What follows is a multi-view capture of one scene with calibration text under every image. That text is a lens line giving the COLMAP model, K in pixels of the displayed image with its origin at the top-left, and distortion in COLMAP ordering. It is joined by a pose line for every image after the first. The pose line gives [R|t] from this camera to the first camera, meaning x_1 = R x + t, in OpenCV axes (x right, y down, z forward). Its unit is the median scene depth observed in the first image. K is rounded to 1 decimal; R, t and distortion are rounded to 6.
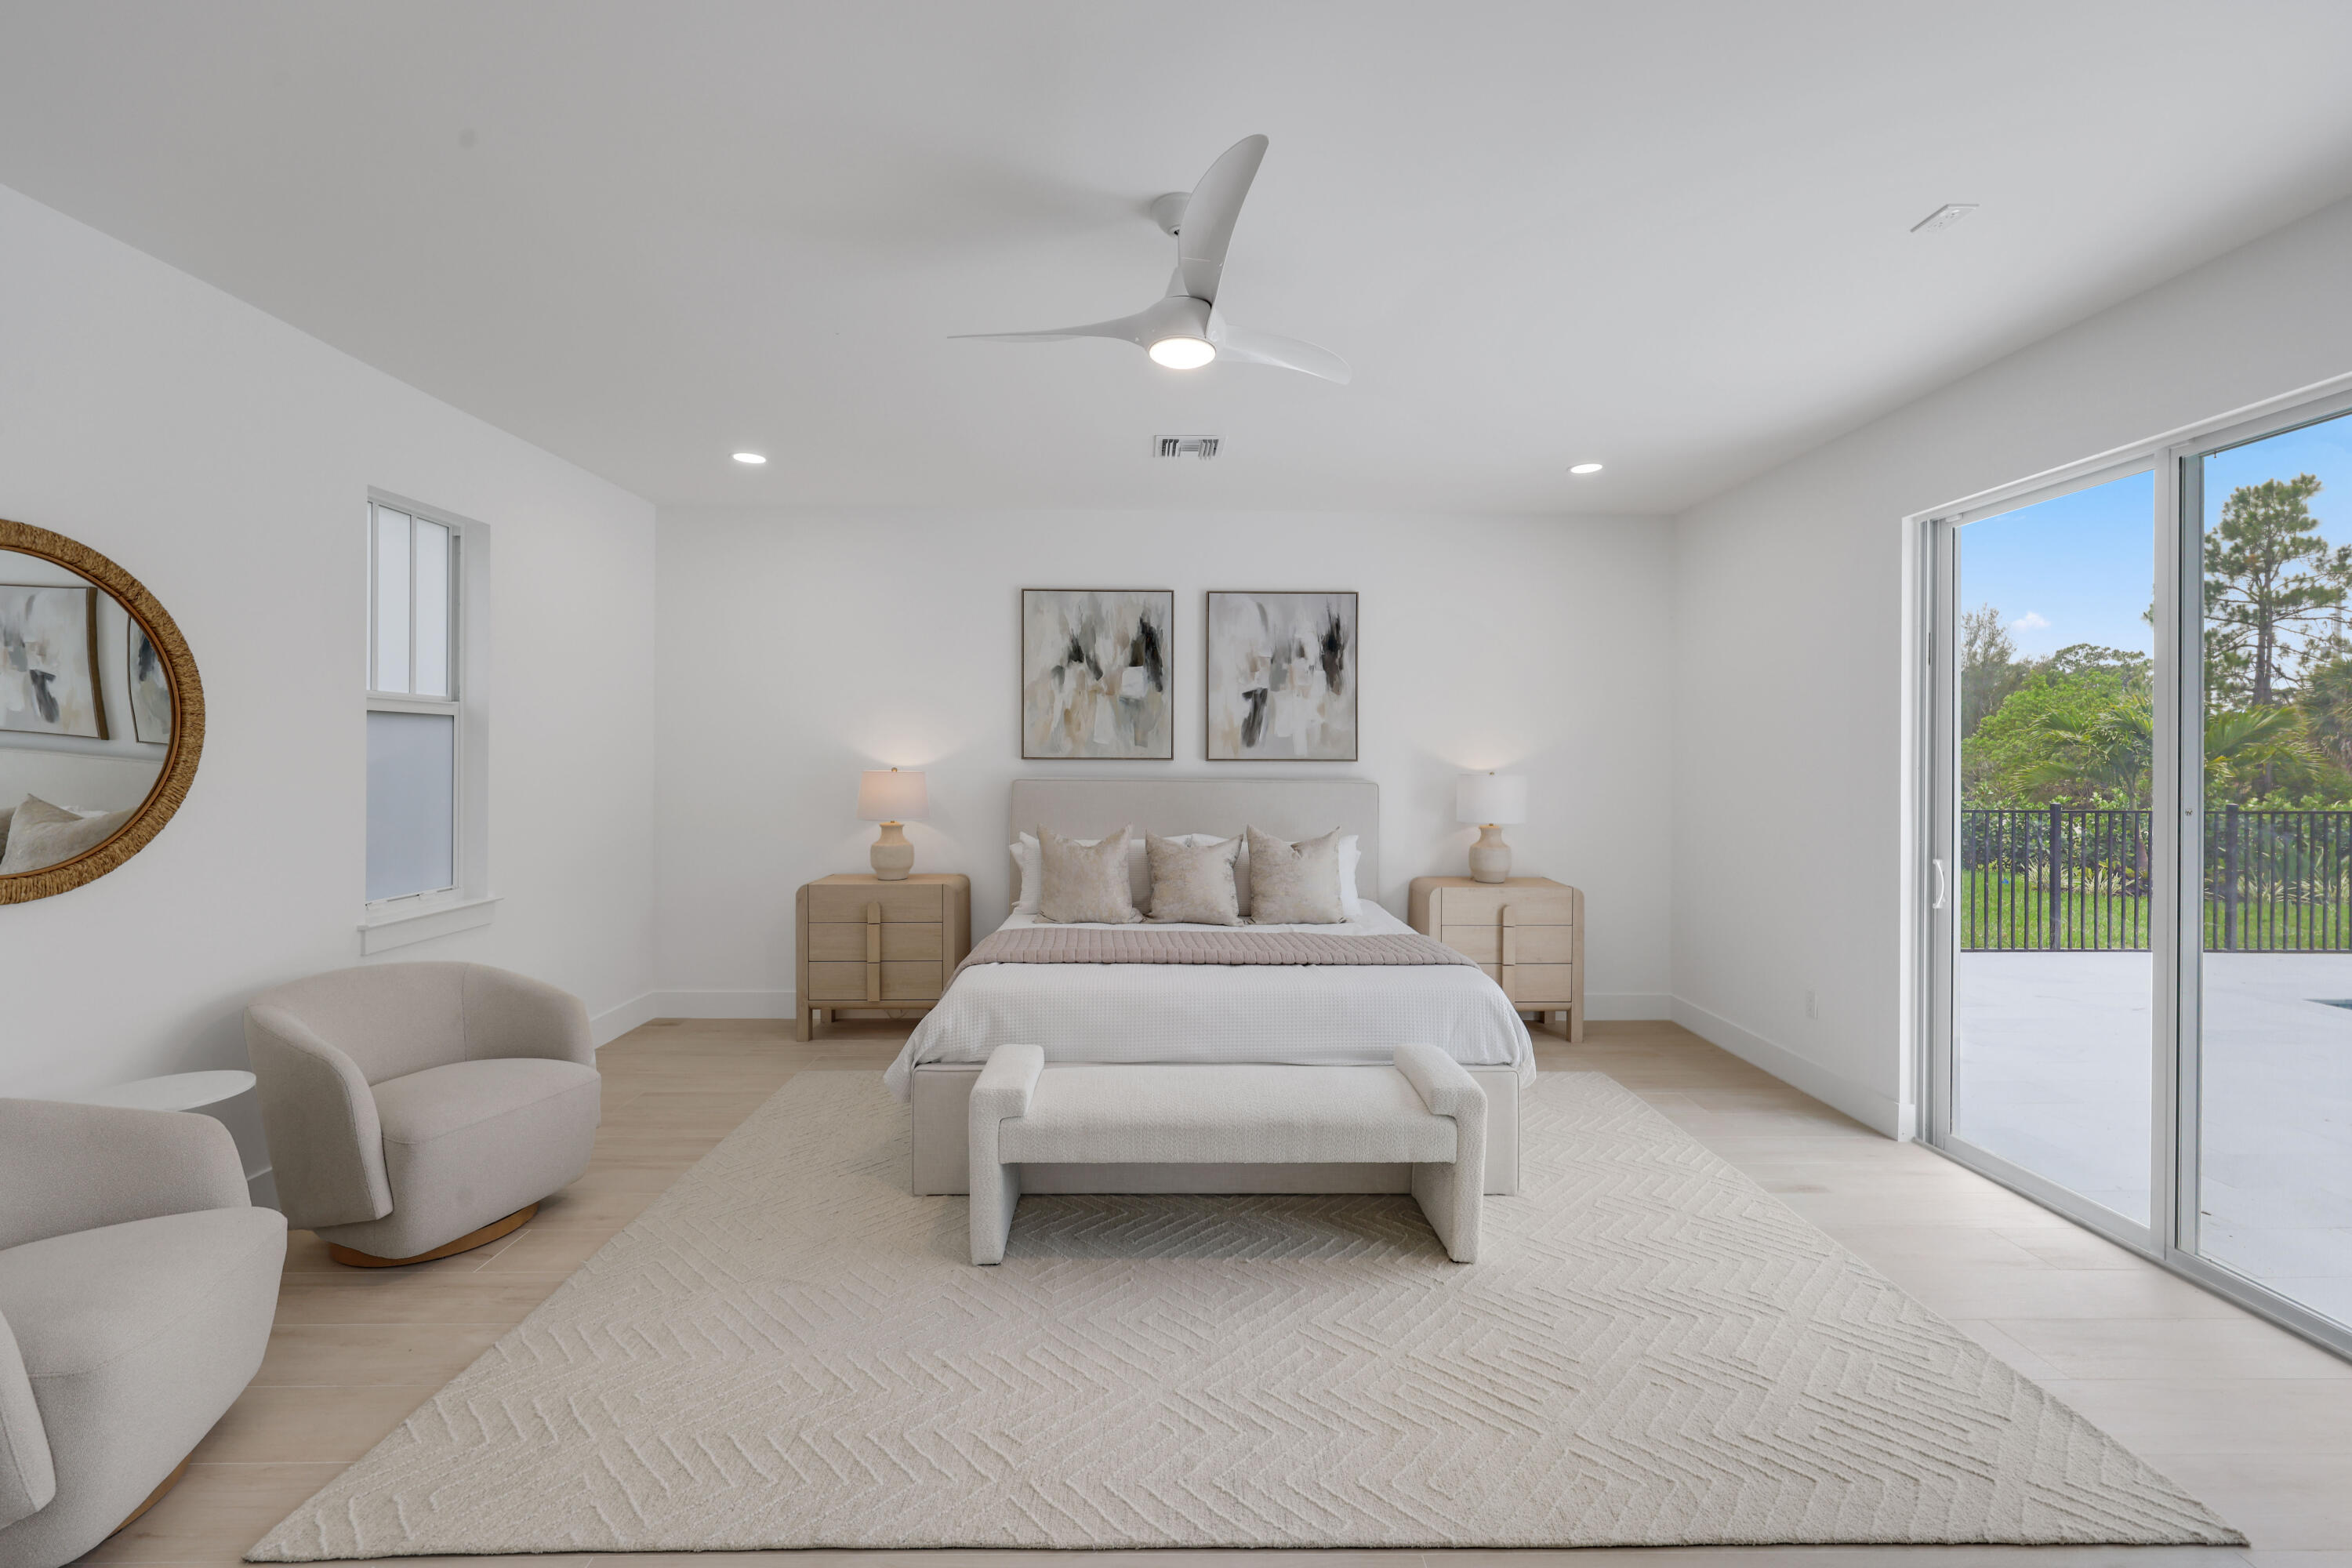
lens RADIAL K [[1001.1, 0, 1162.1], [0, 1001.1, 773.6], [0, 0, 1]] dist [0.007265, 0.000157]
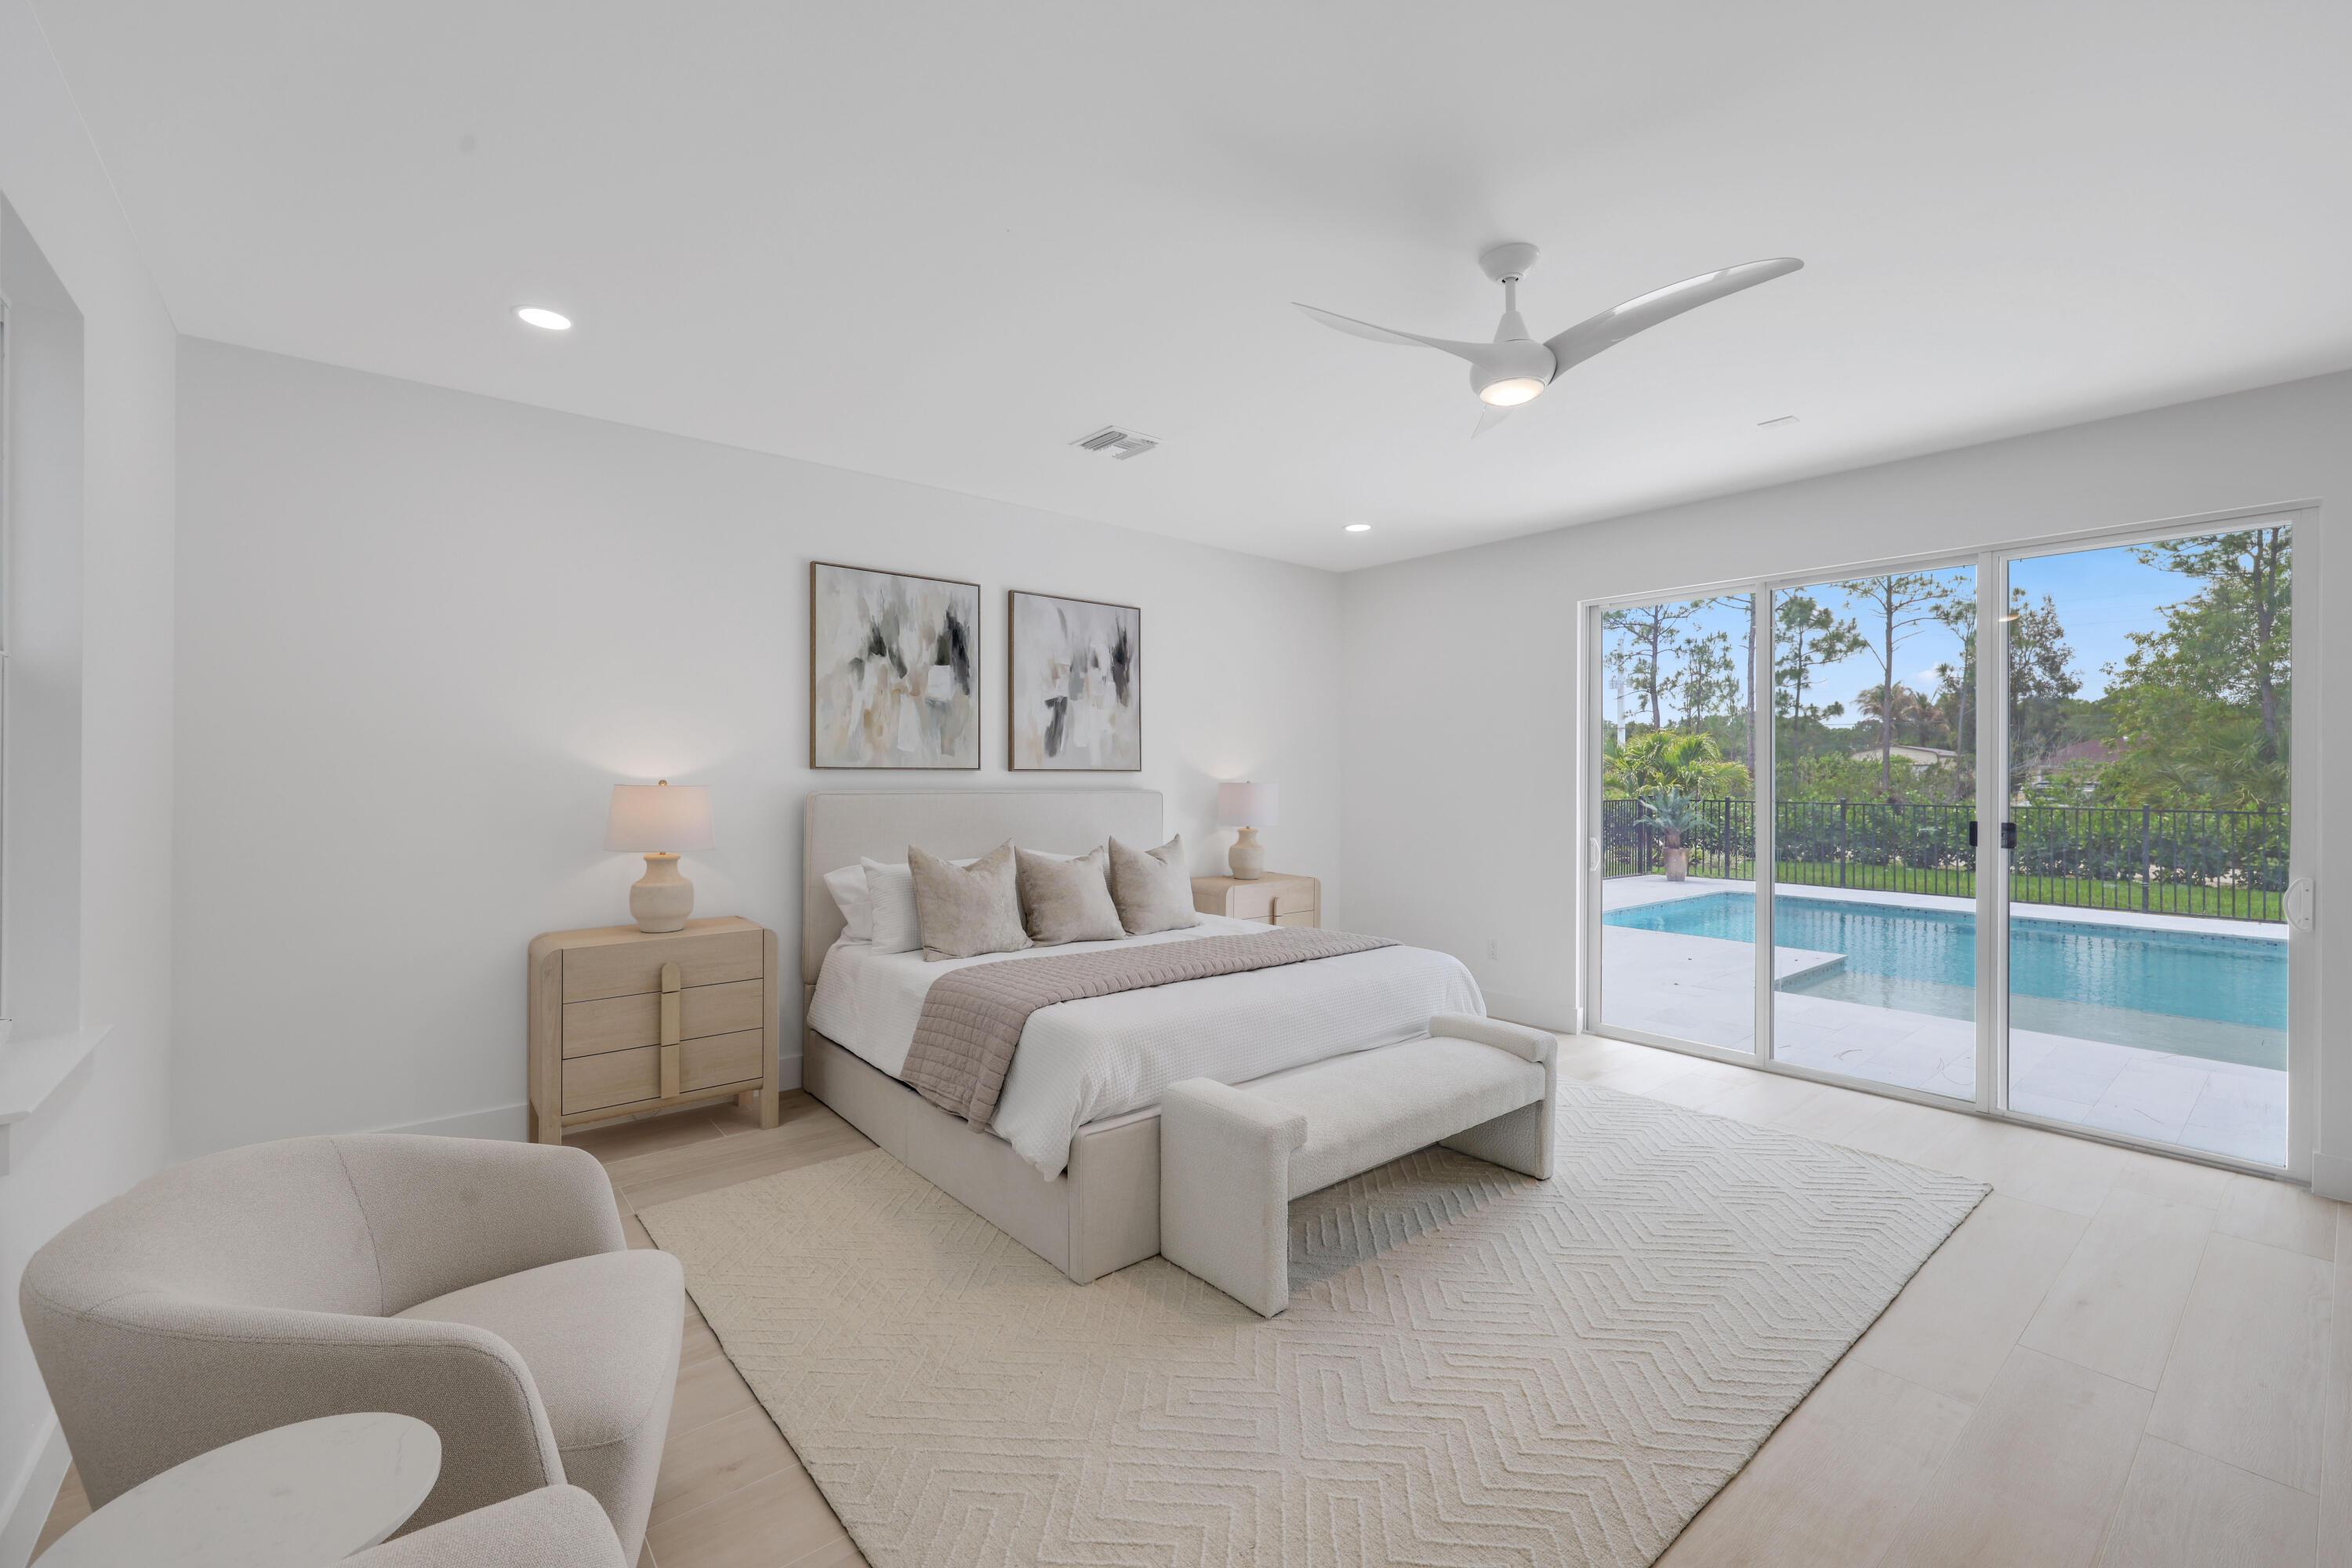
lens RADIAL K [[1001.1, 0, 1171.4], [0, 1001.1, 787.5], [0, 0, 1]] dist [0.007265, 0.000157]
pose [[0.770281, -0.010135, 0.637625, -0.440331], [0.008389, 0.999948, 0.005759, -0.001522], [-0.637650, 0.000913, 0.770326, 0.182785]]
